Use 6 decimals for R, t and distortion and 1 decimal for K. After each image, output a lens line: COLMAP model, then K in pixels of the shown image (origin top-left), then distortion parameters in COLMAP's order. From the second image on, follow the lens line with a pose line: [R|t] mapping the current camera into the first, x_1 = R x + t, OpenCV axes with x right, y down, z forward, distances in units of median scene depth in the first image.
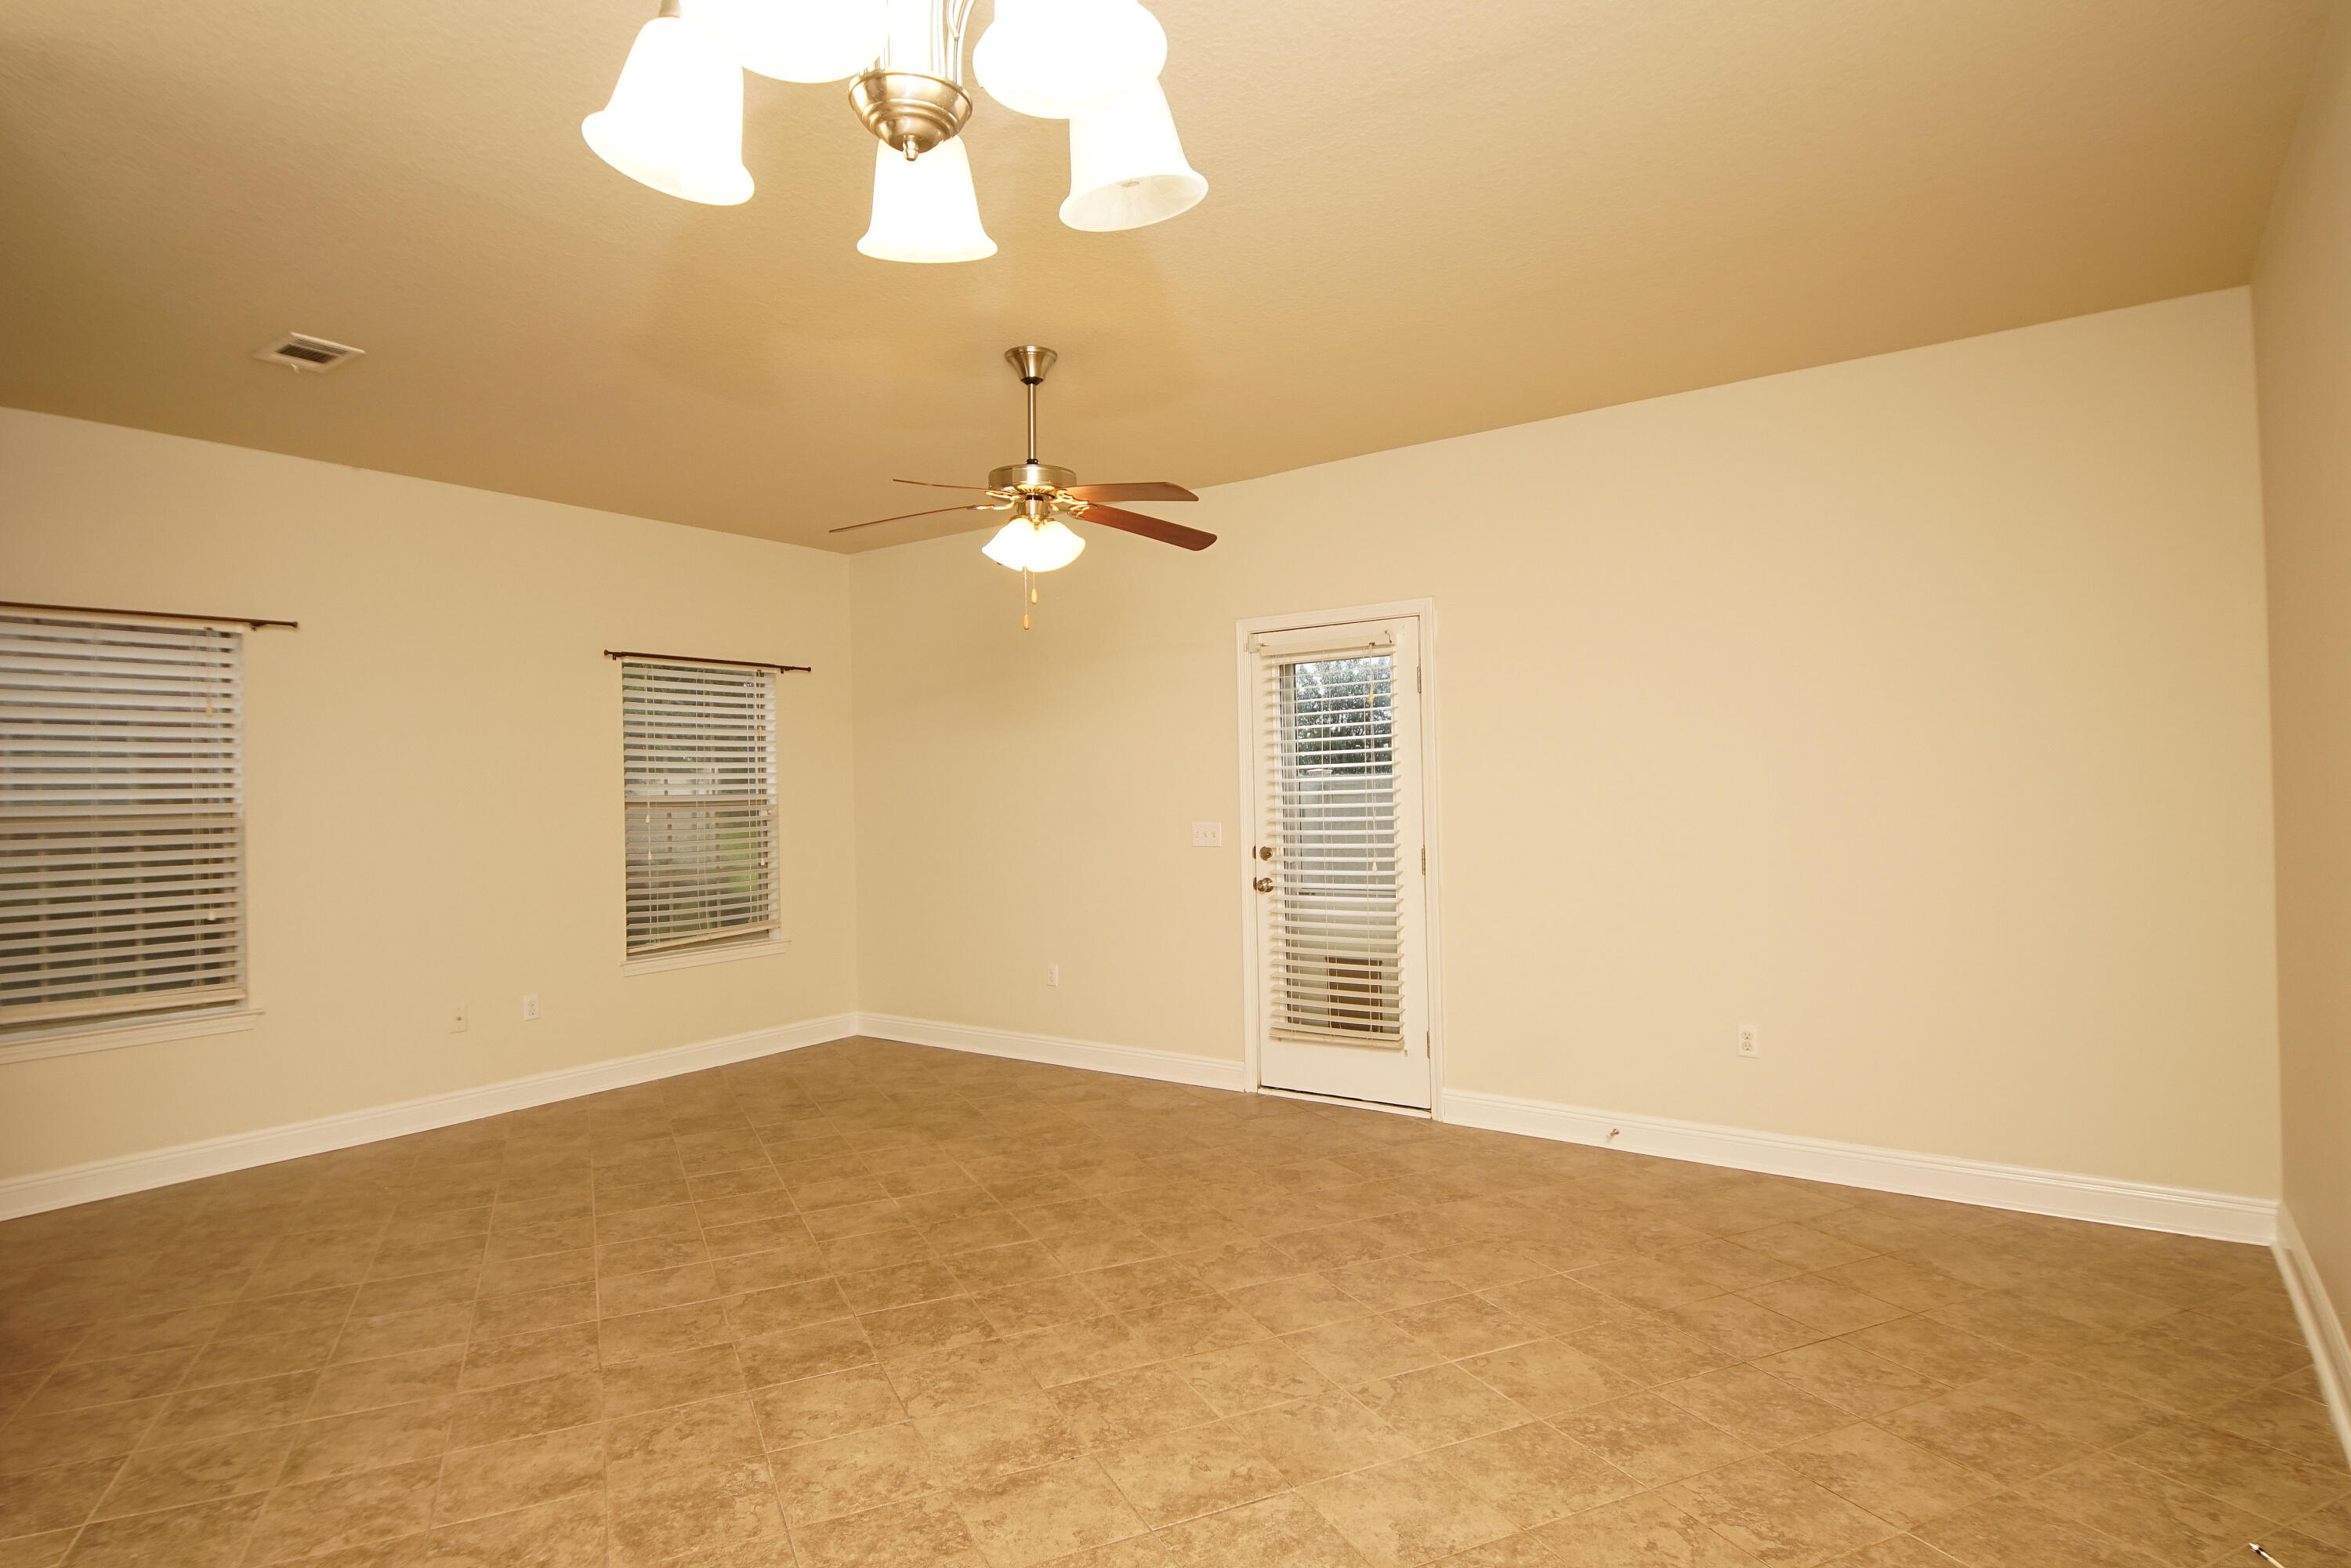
lens RADIAL K [[1259.7, 0, 1152.4], [0, 1259.7, 773.8], [0, 0, 1]] dist [0.041093, -0.039453]
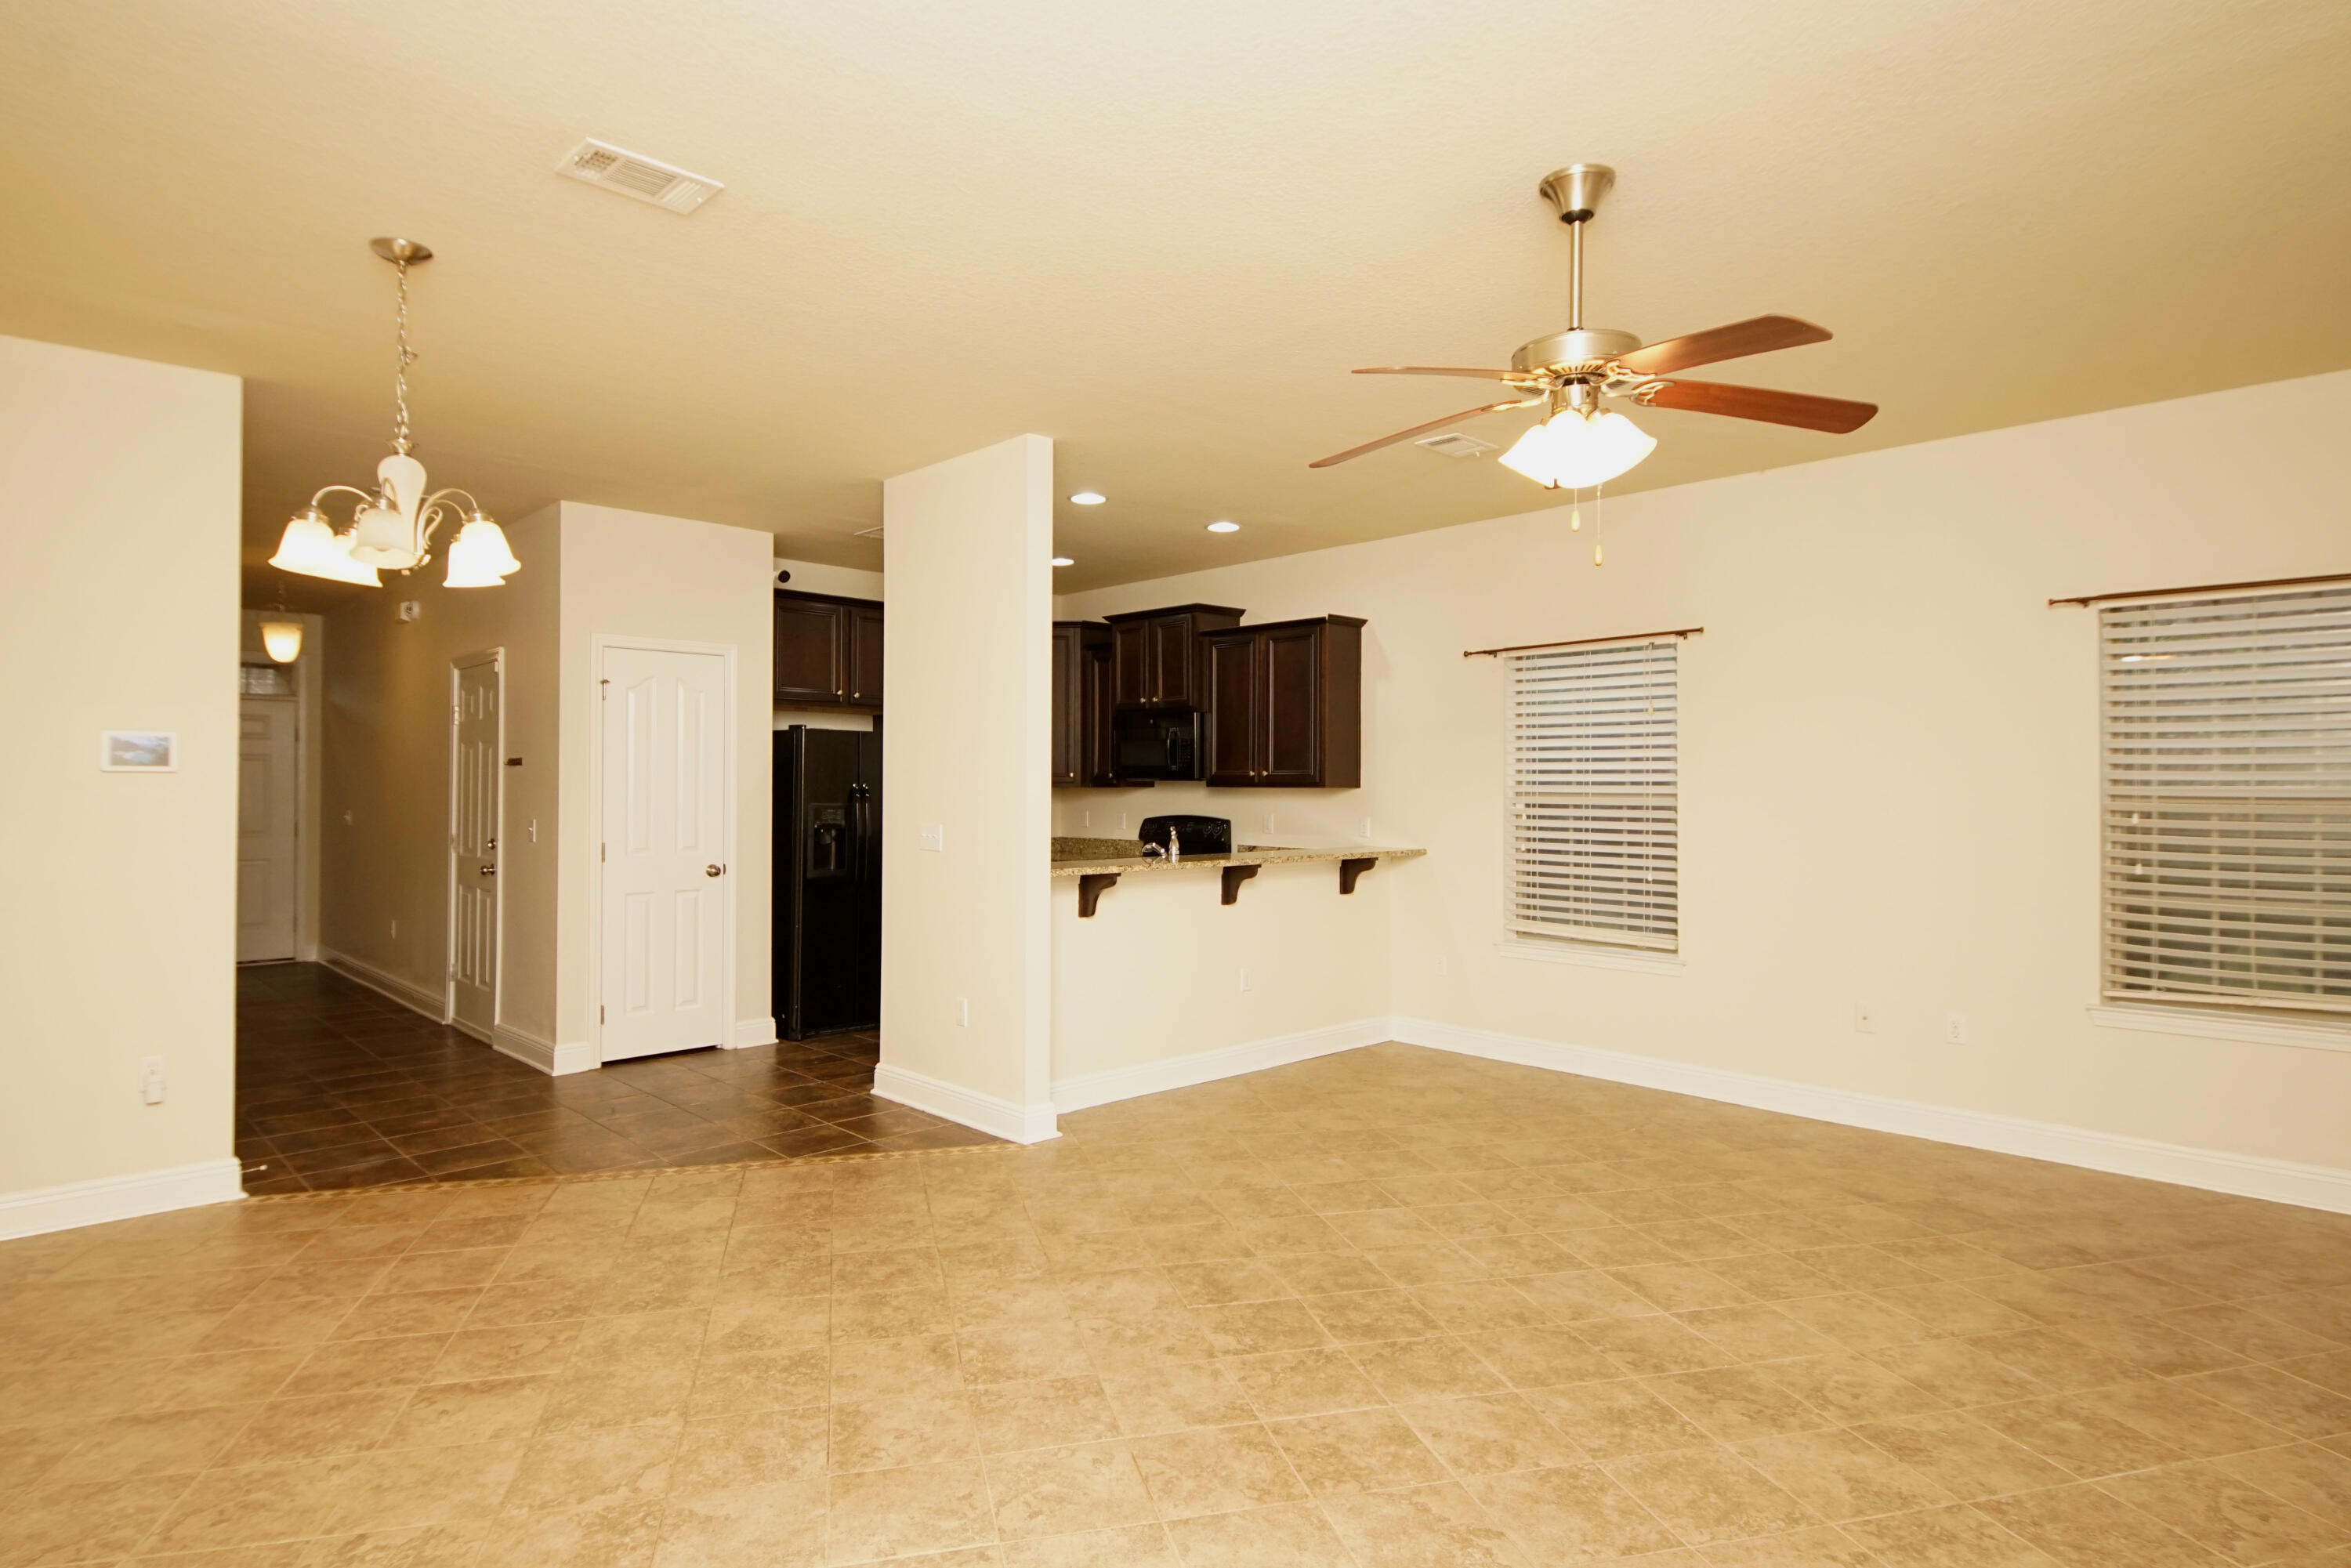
lens RADIAL K [[1256.3, 0, 1147.0], [0, 1256.3, 773.4], [0, 0, 1]] dist [0.035545, -0.037475]
pose [[-0.184231, 0.011519, -0.982816, 0.691536], [0.014440, 0.999855, 0.009012, -0.008393], [0.982777, -0.012531, -0.184370, 0.939296]]
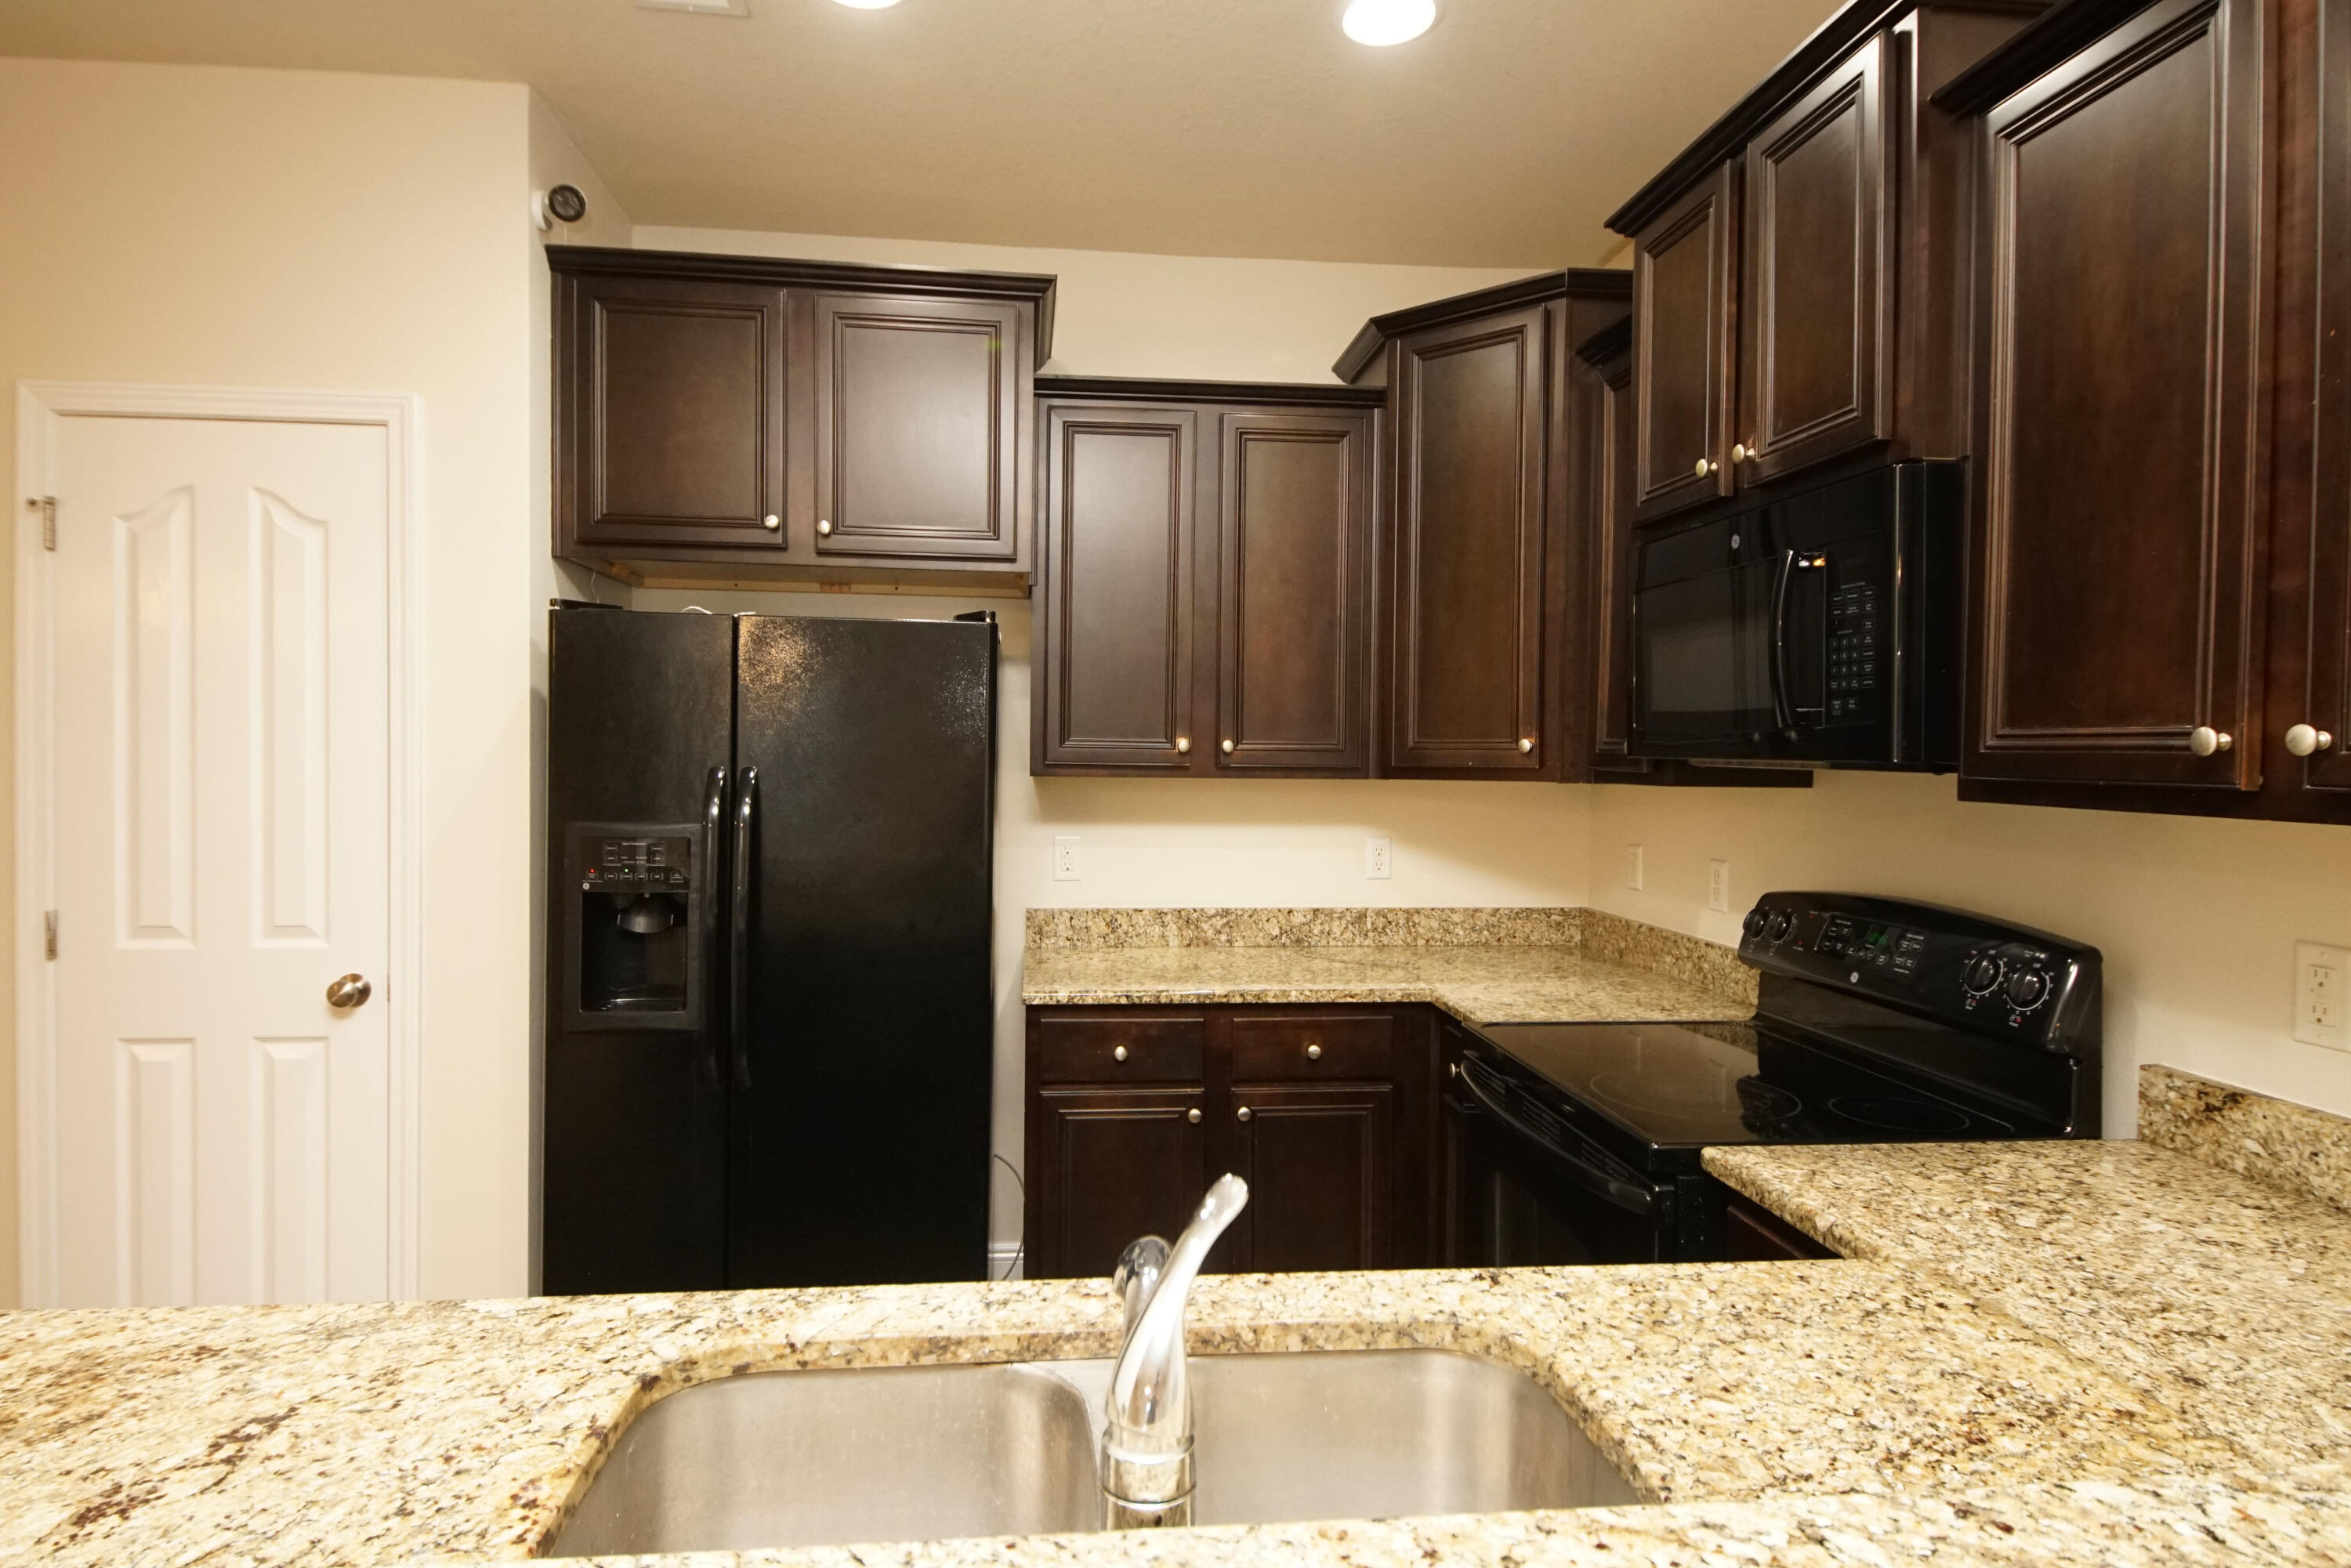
lens RADIAL K [[1259.7, 0, 1152.4], [0, 1259.7, 773.8], [0, 0, 1]] dist [0.041093, -0.039453]
pose [[-0.742104, 0.025977, -0.669781, -0.768755], [0.012942, 0.999618, 0.024430, 0.008105], [0.670160, 0.009462, -0.742157, 0.807072]]
